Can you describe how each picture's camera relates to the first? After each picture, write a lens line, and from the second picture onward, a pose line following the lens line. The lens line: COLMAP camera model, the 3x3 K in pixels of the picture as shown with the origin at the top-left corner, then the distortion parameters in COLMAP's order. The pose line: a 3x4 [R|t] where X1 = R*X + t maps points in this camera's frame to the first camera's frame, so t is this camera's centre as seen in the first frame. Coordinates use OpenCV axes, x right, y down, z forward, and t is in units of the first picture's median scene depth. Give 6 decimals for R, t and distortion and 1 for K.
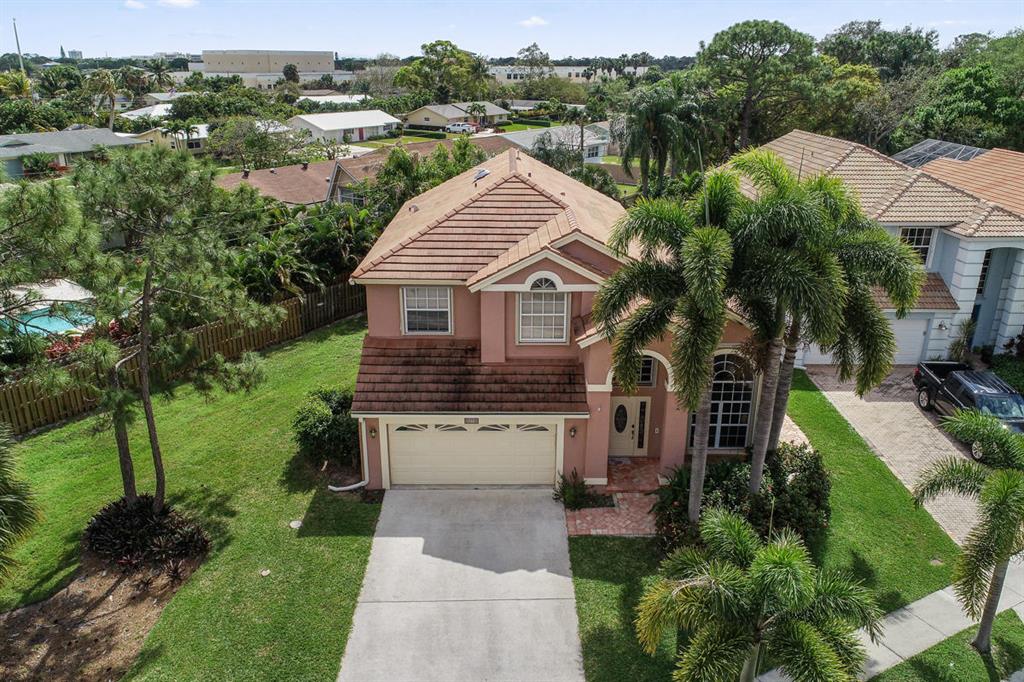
lens RADIAL K [[772.3, 0, 512.0], [0, 772.3, 341.0], [0, 0, 1]] dist [-0.003390, 0.000162]
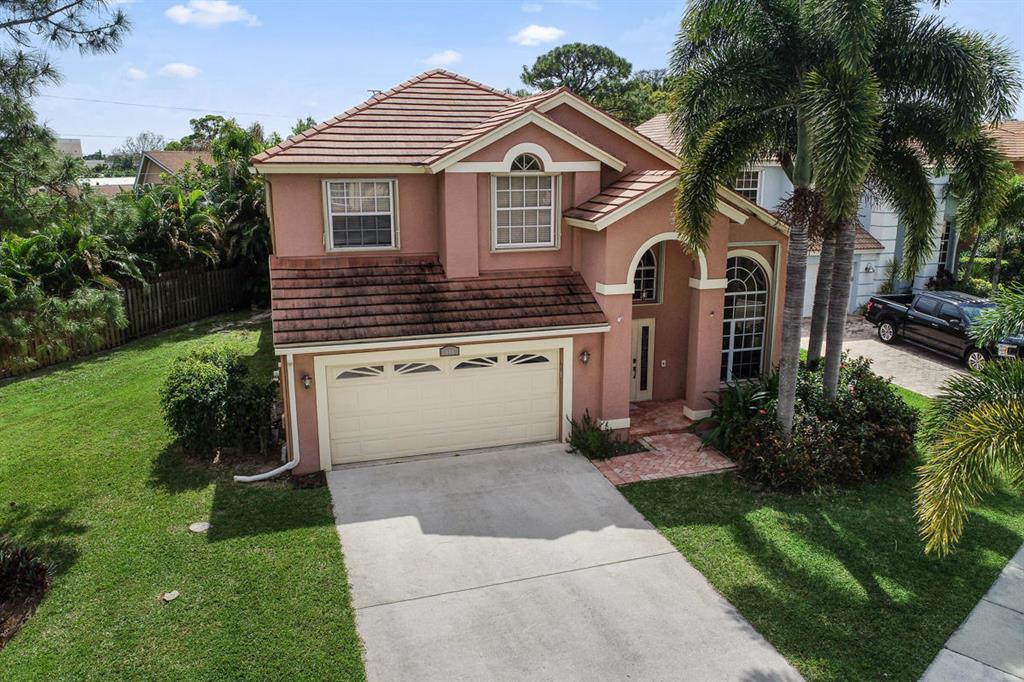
lens RADIAL K [[772.3, 0, 512.0], [0, 772.3, 341.0], [0, 0, 1]] dist [-0.003390, 0.000162]
pose [[0.957563, -0.072963, 0.278836, -0.182782], [0.106302, 0.988629, -0.106361, 0.165120], [-0.267905, 0.131488, 0.954431, 0.295040]]
